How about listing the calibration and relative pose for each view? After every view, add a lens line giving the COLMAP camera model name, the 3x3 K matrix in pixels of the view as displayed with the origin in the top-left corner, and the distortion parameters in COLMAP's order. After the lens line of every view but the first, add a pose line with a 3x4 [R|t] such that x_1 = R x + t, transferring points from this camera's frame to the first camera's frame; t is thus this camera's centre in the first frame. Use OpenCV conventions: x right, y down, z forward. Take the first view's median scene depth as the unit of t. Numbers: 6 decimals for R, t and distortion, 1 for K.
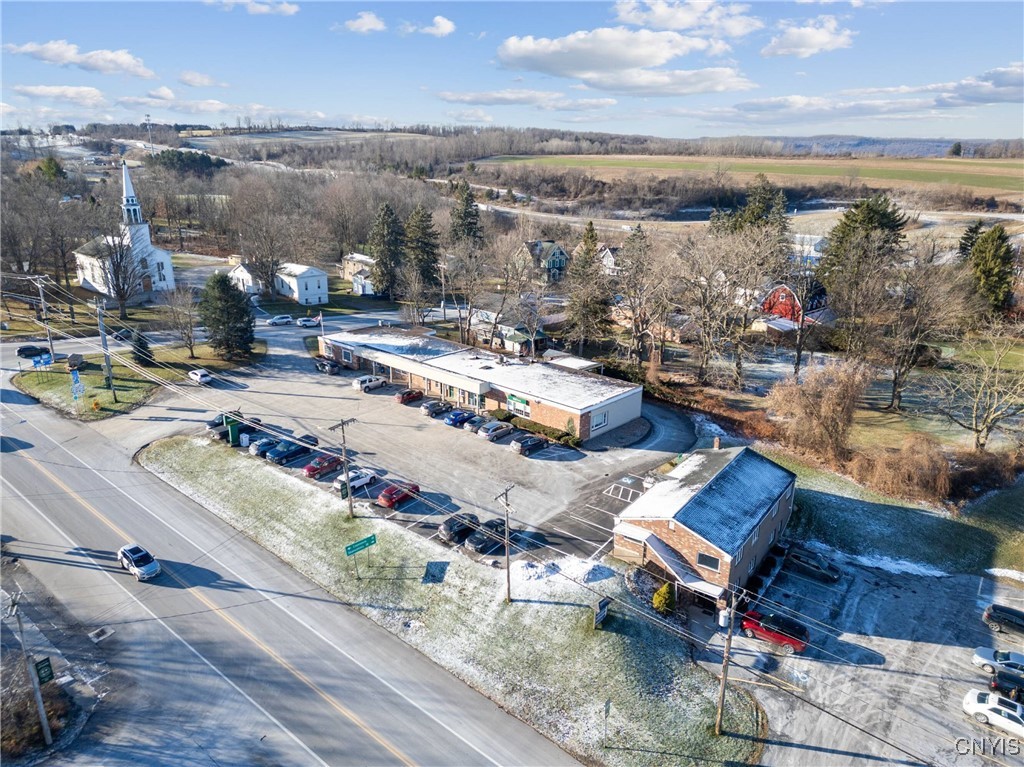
lens RADIAL K [[705.3, 0, 509.9], [0, 705.3, 379.8], [0, 0, 1]] dist [0.103156, -0.107108]
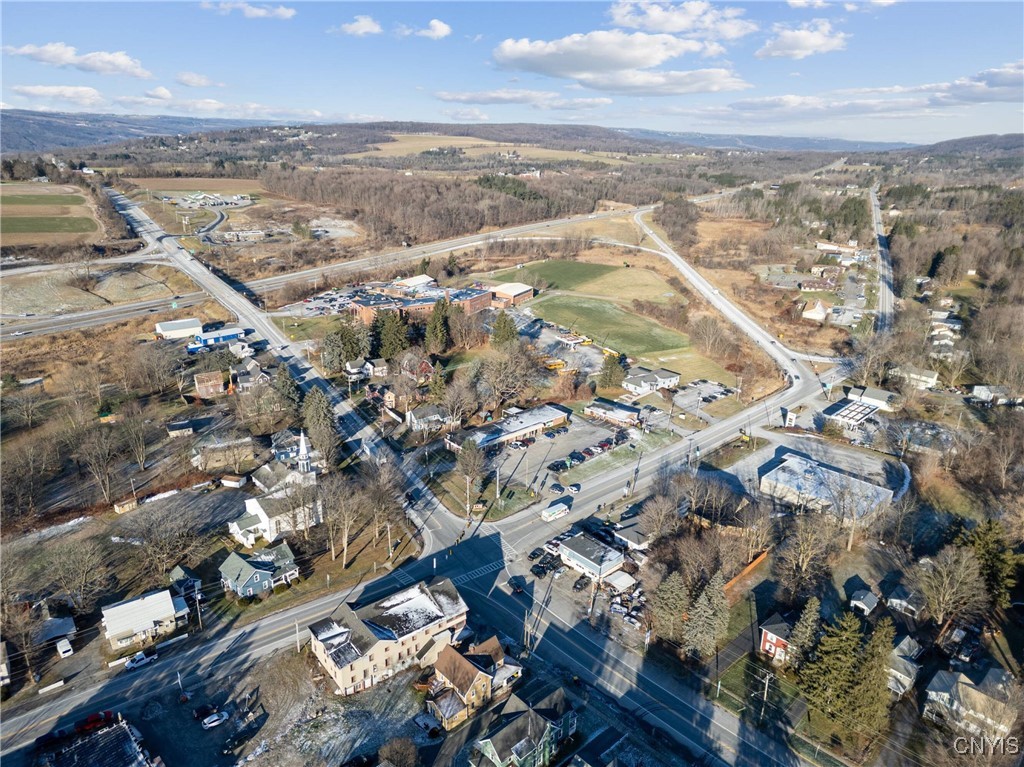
lens RADIAL K [[705.3, 0, 509.9], [0, 705.3, 379.8], [0, 0, 1]] dist [0.103156, -0.107108]
pose [[0.098327, -0.344274, 0.933706, -2.959534], [0.279542, 0.910030, 0.306106, -1.187739], [-0.955085, 0.230911, 0.185720, 0.584948]]
